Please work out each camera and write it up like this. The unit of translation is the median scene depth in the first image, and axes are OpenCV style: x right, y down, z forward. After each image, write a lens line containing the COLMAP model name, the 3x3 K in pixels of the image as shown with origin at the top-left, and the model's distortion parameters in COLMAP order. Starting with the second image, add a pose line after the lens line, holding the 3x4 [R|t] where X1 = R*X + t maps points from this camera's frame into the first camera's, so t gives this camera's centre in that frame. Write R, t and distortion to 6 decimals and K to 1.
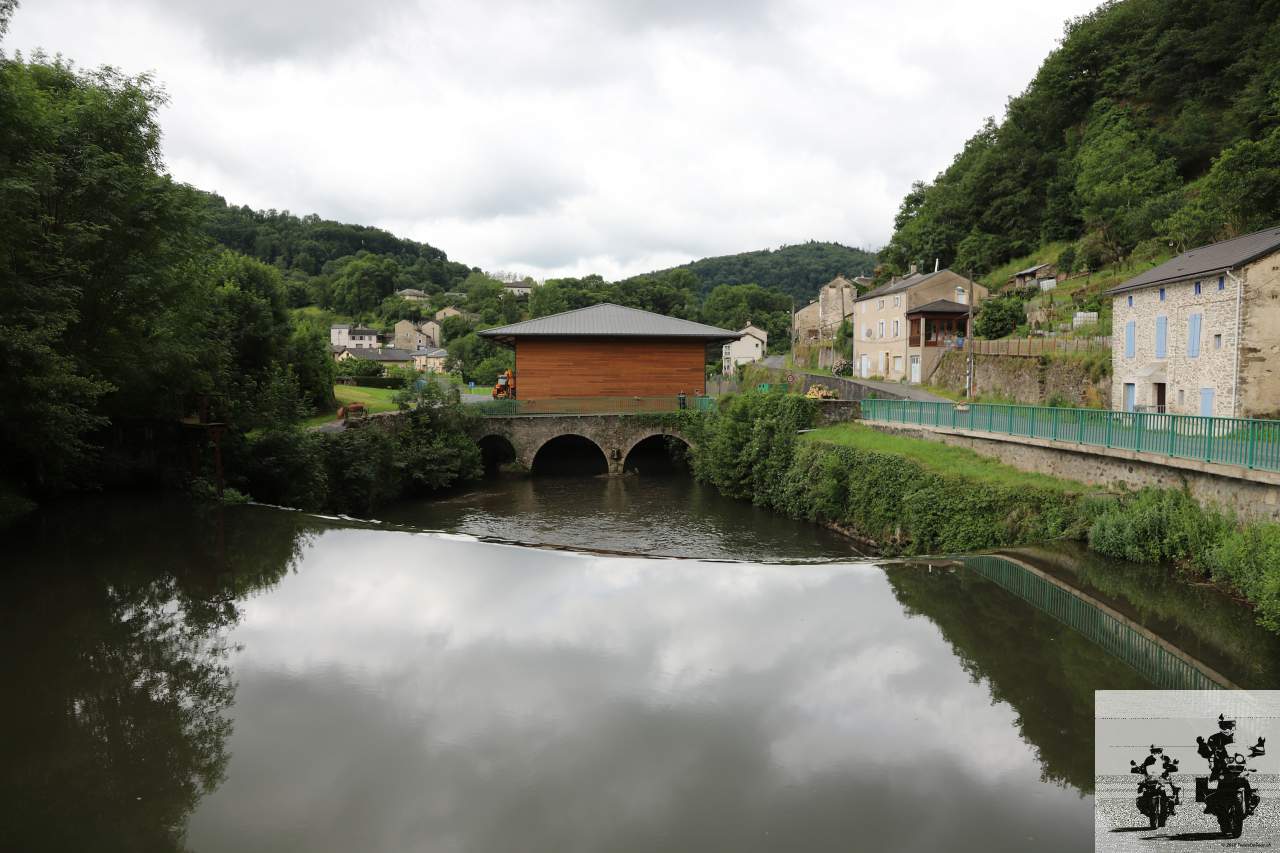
lens RADIAL K [[884.0, 0, 640.0], [0, 884.0, 426.5], [0, 0, 1]] dist [-0.001286, -0.000075]
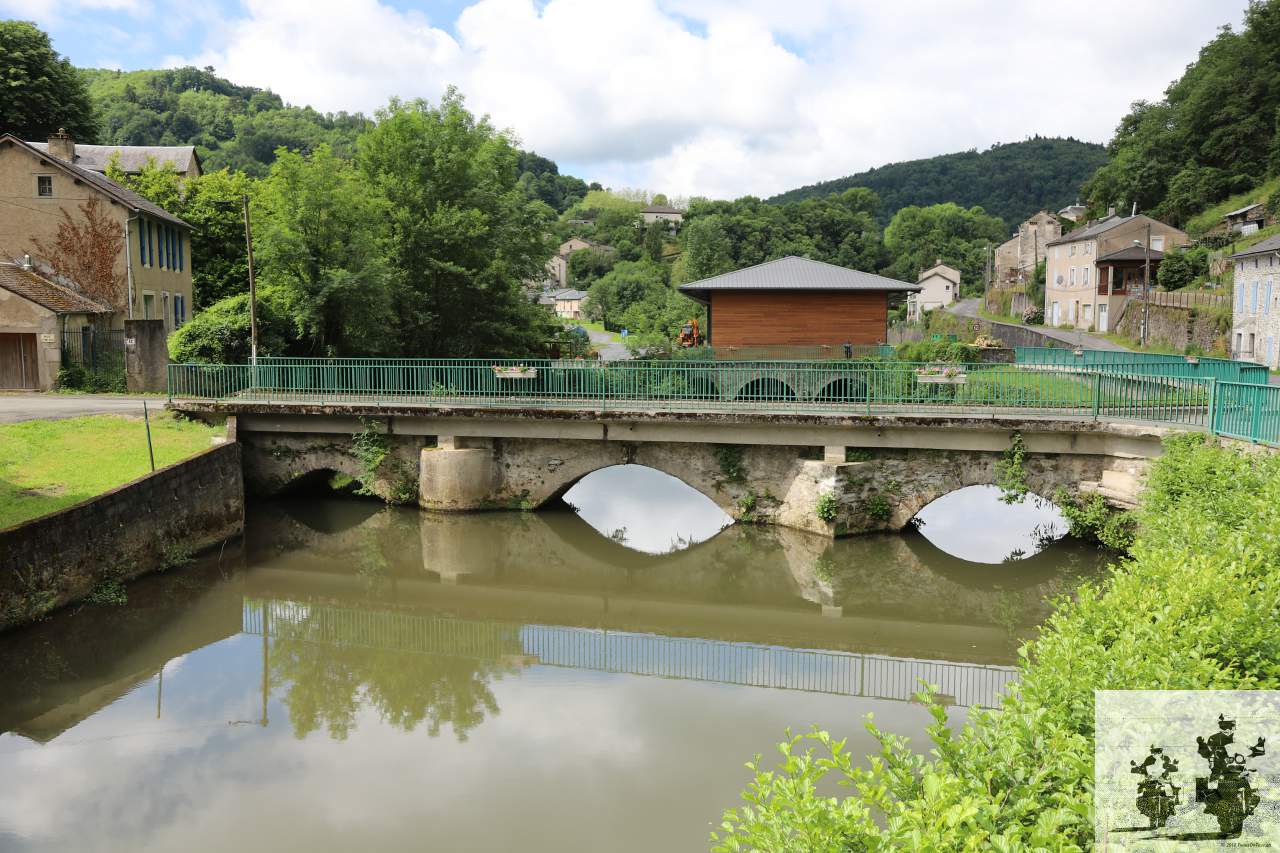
lens RADIAL K [[1214.3, 0, 640.0], [0, 1214.3, 426.5], [0, 0, 1]] dist [0.043446, 0.021285]
pose [[0.992120, 0.010320, -0.124864, -0.025083], [-0.006337, 0.999460, 0.032253, 0.012558], [0.125130, -0.031207, 0.991649, -0.336596]]
